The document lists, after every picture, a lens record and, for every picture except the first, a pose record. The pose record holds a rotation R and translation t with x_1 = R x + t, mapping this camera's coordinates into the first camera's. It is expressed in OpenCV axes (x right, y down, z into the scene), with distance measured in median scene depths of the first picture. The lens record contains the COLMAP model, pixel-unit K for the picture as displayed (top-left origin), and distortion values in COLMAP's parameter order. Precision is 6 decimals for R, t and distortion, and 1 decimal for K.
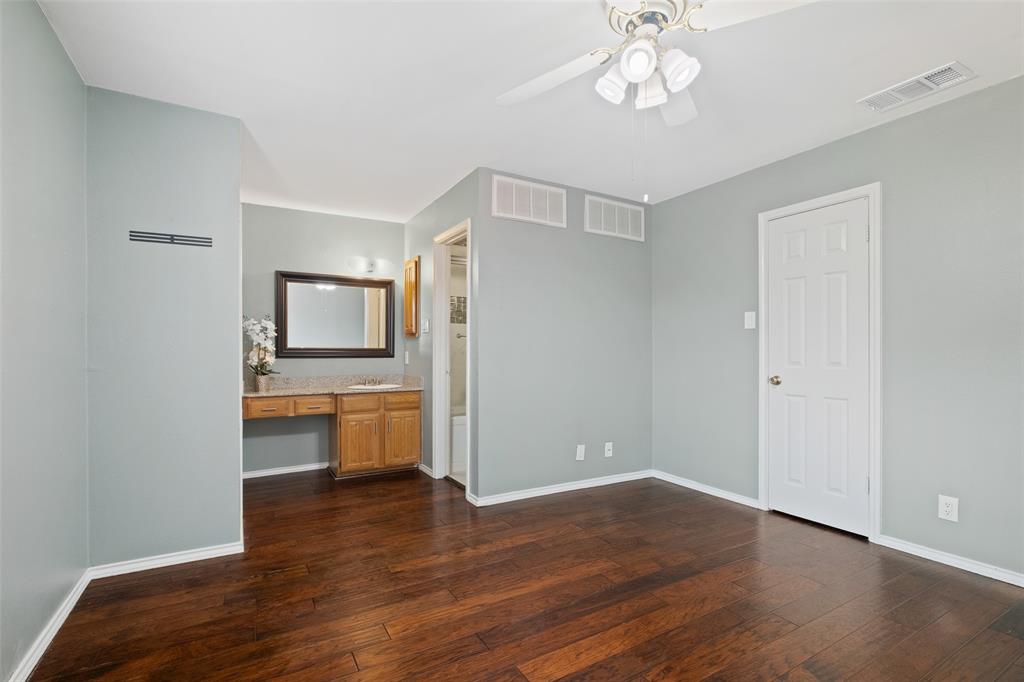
lens RADIAL K [[472.3, 0, 504.4], [0, 472.3, 352.6], [0, 0, 1]] dist [-0.003369, -0.000358]
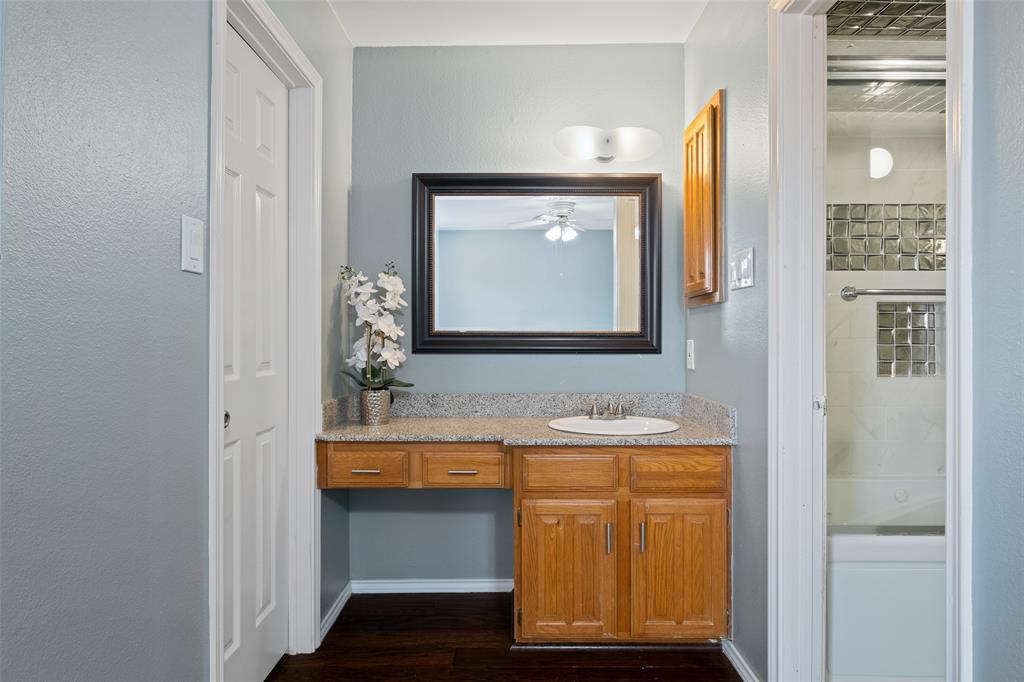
lens RADIAL K [[565.7, 0, 505.6], [0, 565.7, 331.5], [0, 0, 1]] dist [-0.004183, -0.000664]
pose [[0.862920, -0.003663, -0.505327, -0.109223], [-0.001682, 0.999947, -0.010121, -0.004840], [0.505338, 0.009584, 0.862868, 0.557586]]
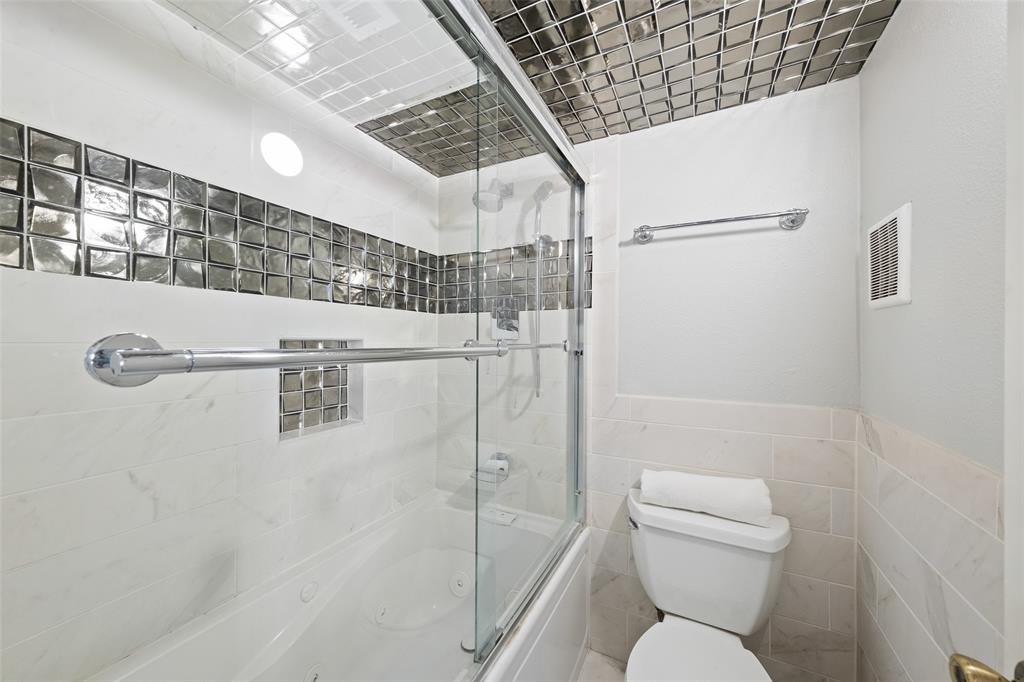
lens RADIAL K [[364.8, 0, 527.3], [0, 364.8, 340.3], [0, 0, 1]] dist [0.000041, 0.000004]
pose [[0.821663, 0.003515, 0.569963, -0.086659], [-0.001667, 0.999992, -0.003763, -0.029180], [-0.569971, 0.002142, 0.821662, 0.804372]]
